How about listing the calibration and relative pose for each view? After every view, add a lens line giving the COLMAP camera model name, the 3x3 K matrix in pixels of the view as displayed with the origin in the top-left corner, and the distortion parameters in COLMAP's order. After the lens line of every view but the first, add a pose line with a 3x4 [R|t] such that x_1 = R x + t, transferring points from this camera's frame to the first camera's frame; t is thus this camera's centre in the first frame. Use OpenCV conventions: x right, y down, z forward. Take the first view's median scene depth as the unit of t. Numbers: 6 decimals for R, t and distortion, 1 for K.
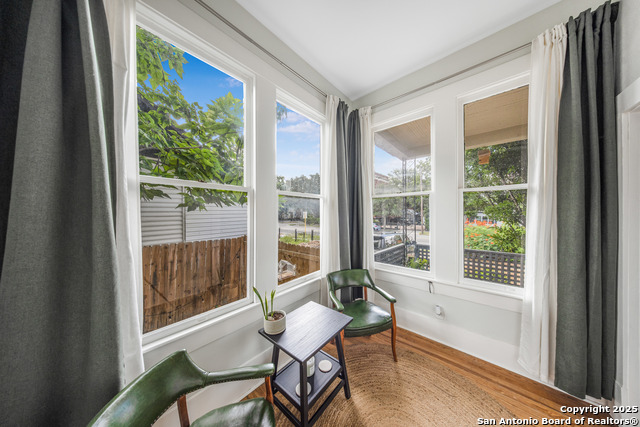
lens RADIAL K [[182.7, 0, 320.9], [0, 182.7, 215.0], [0, 0, 1]] dist [-0.001026, -0.000066]
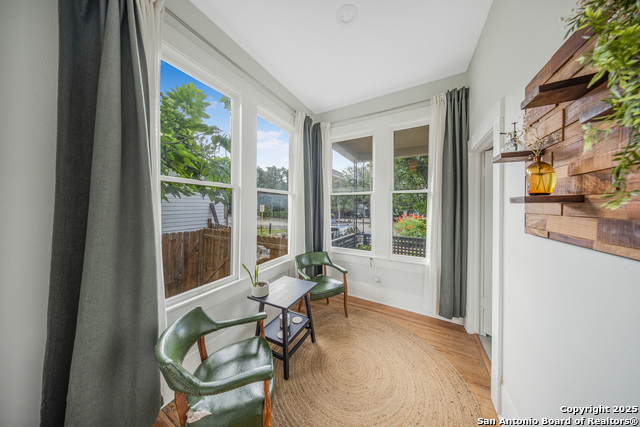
lens RADIAL K [[186.4, 0, 318.6], [0, 186.4, 209.2], [0, 0, 1]] dist [0.000013, 0.000002]
pose [[0.974275, 0.009196, 0.225177, -0.104186], [-0.009619, 0.999953, 0.000782, 0.003245], [-0.225159, -0.002928, 0.974318, -0.276723]]
